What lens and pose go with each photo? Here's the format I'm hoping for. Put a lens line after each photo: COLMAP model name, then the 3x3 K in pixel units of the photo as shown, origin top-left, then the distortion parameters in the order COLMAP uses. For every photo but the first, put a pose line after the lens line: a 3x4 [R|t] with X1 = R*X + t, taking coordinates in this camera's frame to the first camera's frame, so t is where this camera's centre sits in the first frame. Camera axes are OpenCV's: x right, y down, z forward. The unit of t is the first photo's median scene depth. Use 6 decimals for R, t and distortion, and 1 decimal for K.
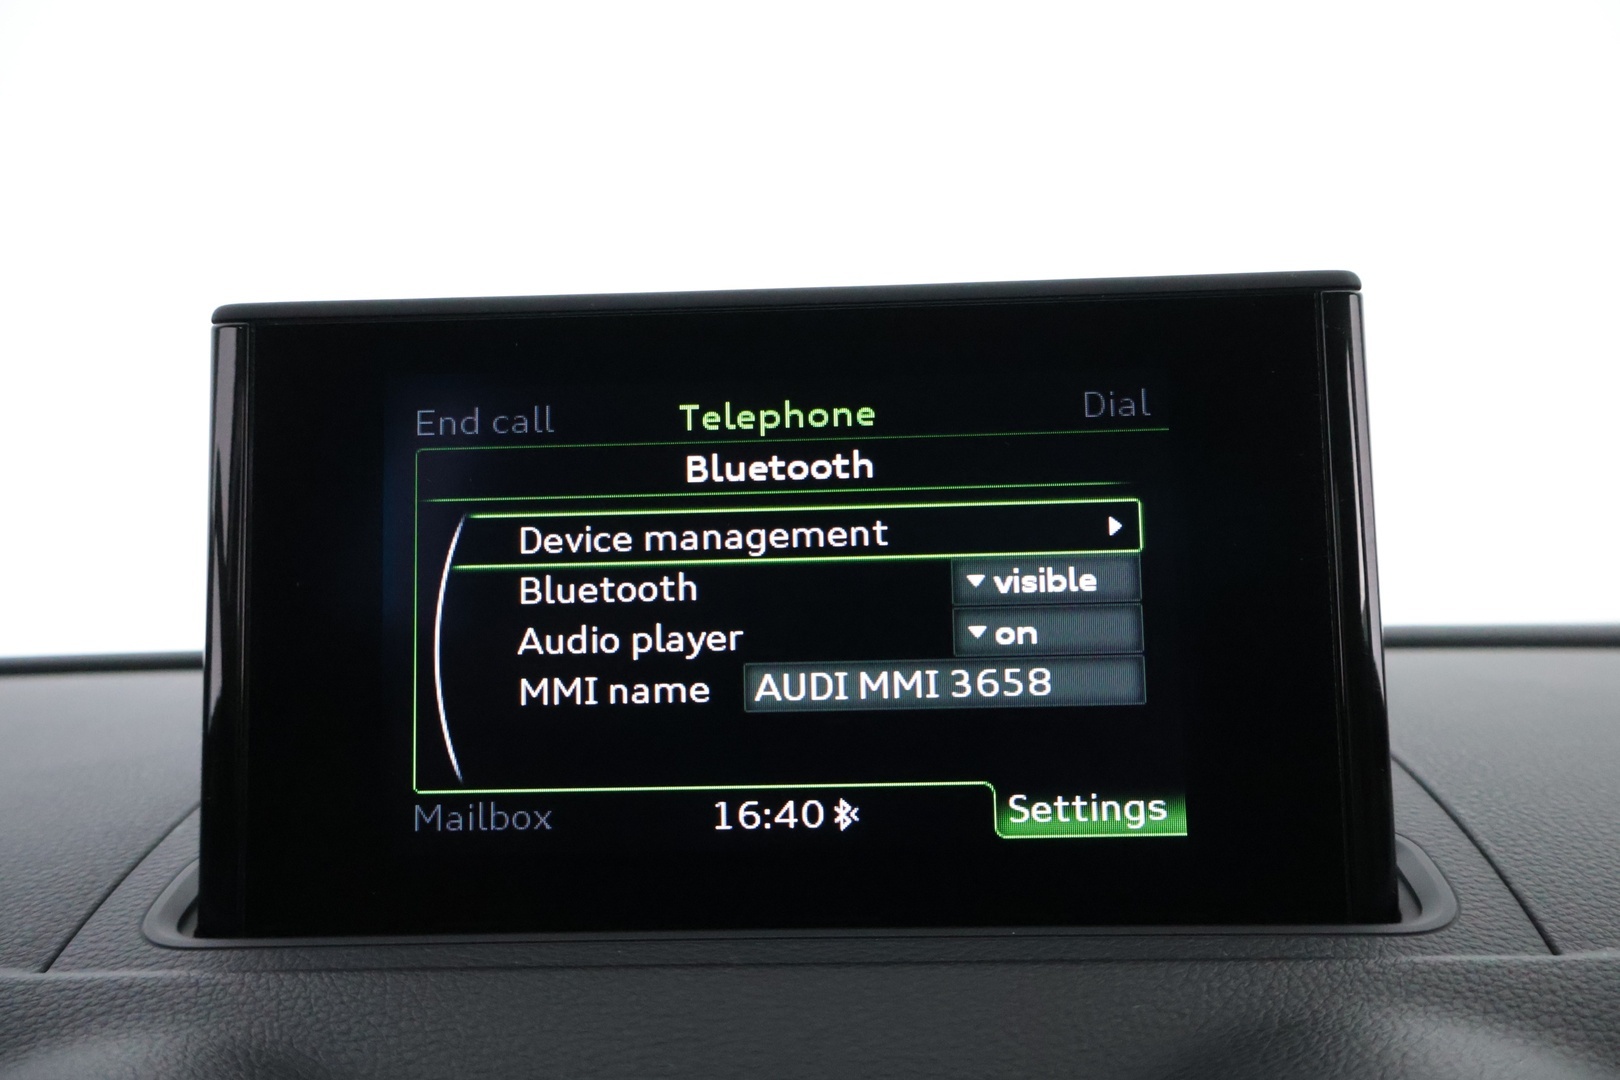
lens RADIAL K [[1370.5, 0, 808.1], [0, 1370.5, 545.4], [0, 0, 1]] dist [0.018824, -0.008568]
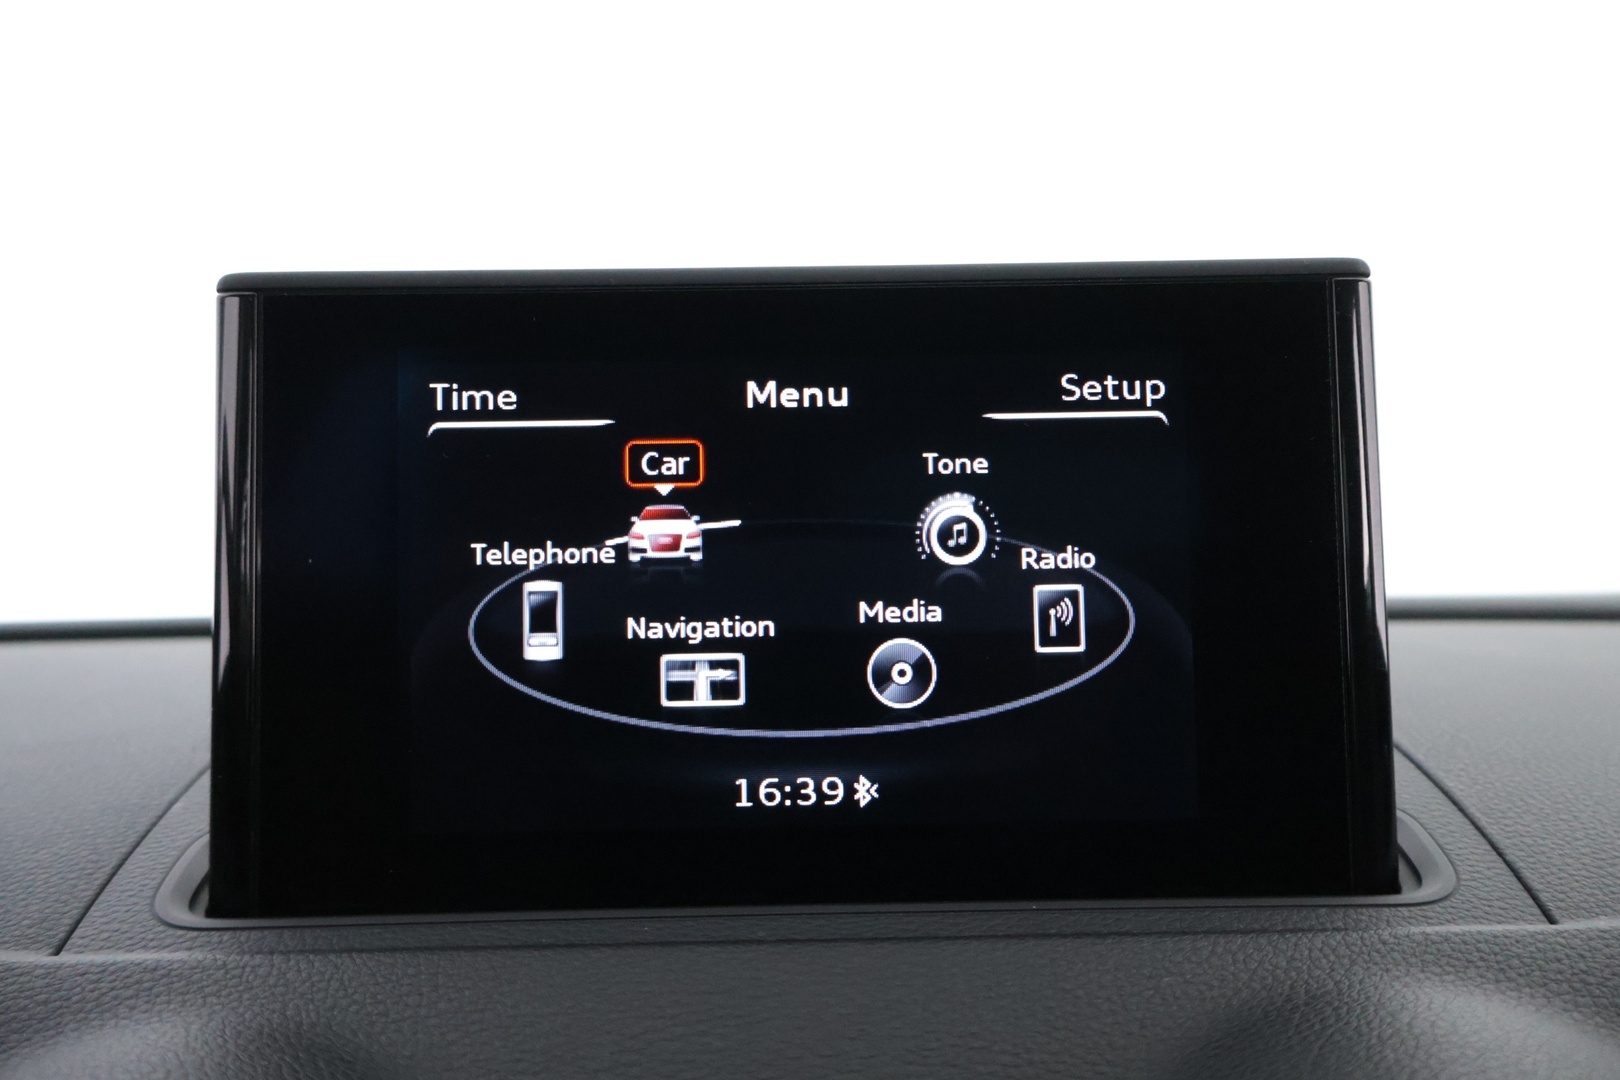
lens RADIAL K [[1370.5, 0, 799.9], [0, 1370.5, 540.4], [0, 0, 1]] dist [0.018824, -0.008568]
pose [[0.998552, 0.005765, 0.053490, -0.085872], [-0.006983, 0.999720, 0.022622, -0.012337], [-0.053345, -0.022963, 0.998312, -0.001731]]
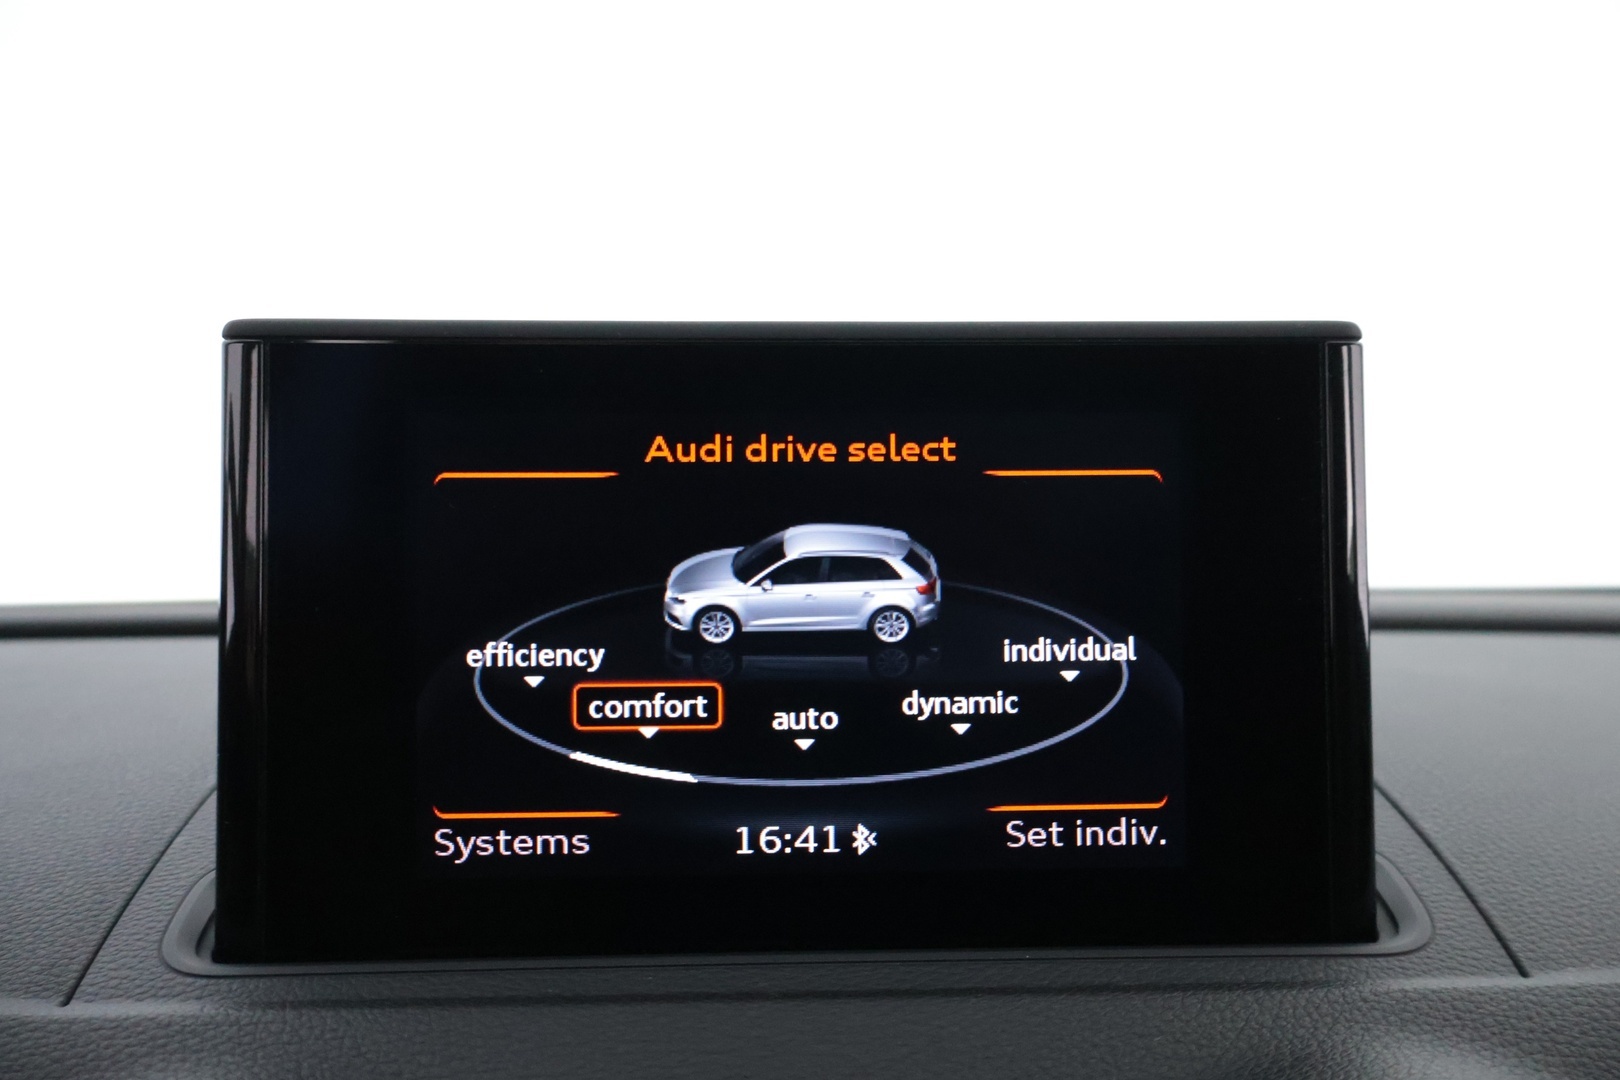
lens RADIAL K [[1370.5, 0, 802.0], [0, 1370.5, 527.1], [0, 0, 1]] dist [0.018824, -0.008568]
pose [[0.996676, 0.016089, 0.079861, -0.119096], [-0.020021, 0.998614, 0.048677, -0.099625], [-0.078967, -0.050114, 0.995617, -0.015763]]
